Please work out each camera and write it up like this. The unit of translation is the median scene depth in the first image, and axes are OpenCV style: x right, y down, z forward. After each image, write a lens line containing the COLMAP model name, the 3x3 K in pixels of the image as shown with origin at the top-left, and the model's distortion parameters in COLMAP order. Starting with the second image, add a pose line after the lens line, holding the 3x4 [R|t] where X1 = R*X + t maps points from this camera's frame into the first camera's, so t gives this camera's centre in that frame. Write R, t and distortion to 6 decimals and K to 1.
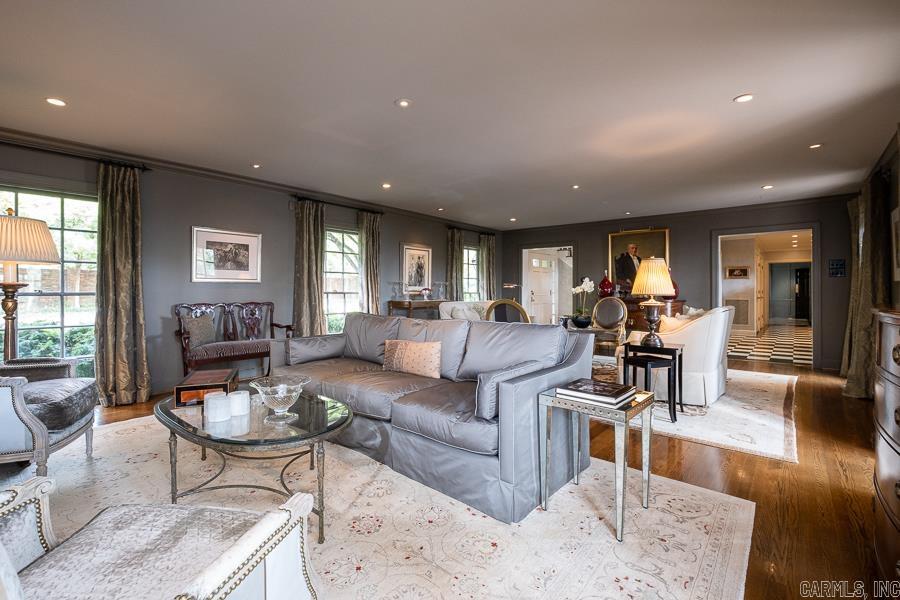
lens RADIAL K [[408.2, 0, 450.2], [0, 408.2, 294.3], [0, 0, 1]] dist [-0.005767, -0.000164]
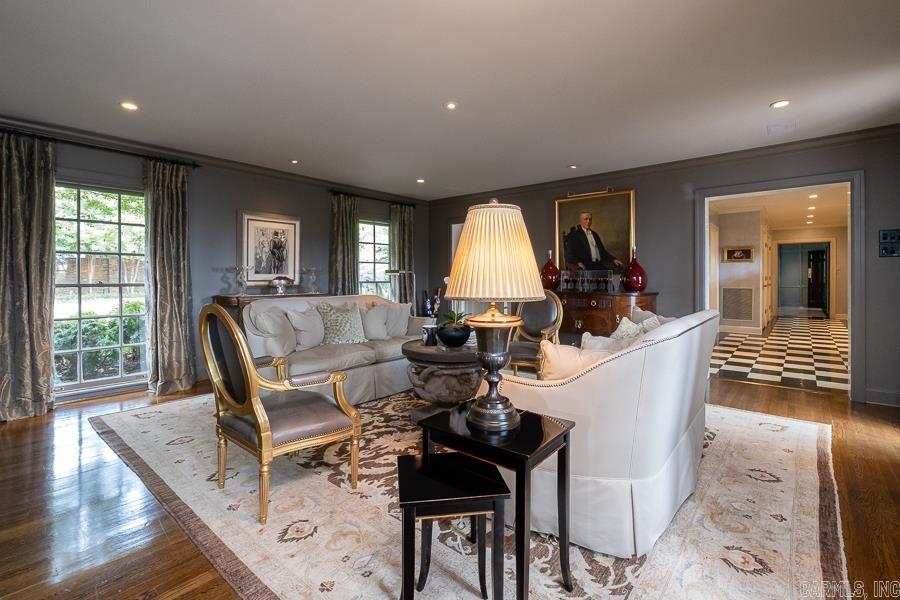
lens RADIAL K [[408.2, 0, 446.9], [0, 408.2, 283.9], [0, 0, 1]] dist [-0.005767, -0.000164]
pose [[0.999864, -0.003405, -0.016123, 0.213224], [0.003554, 0.999951, 0.009234, -0.007397], [0.016091, -0.009290, 0.999827, 0.279754]]
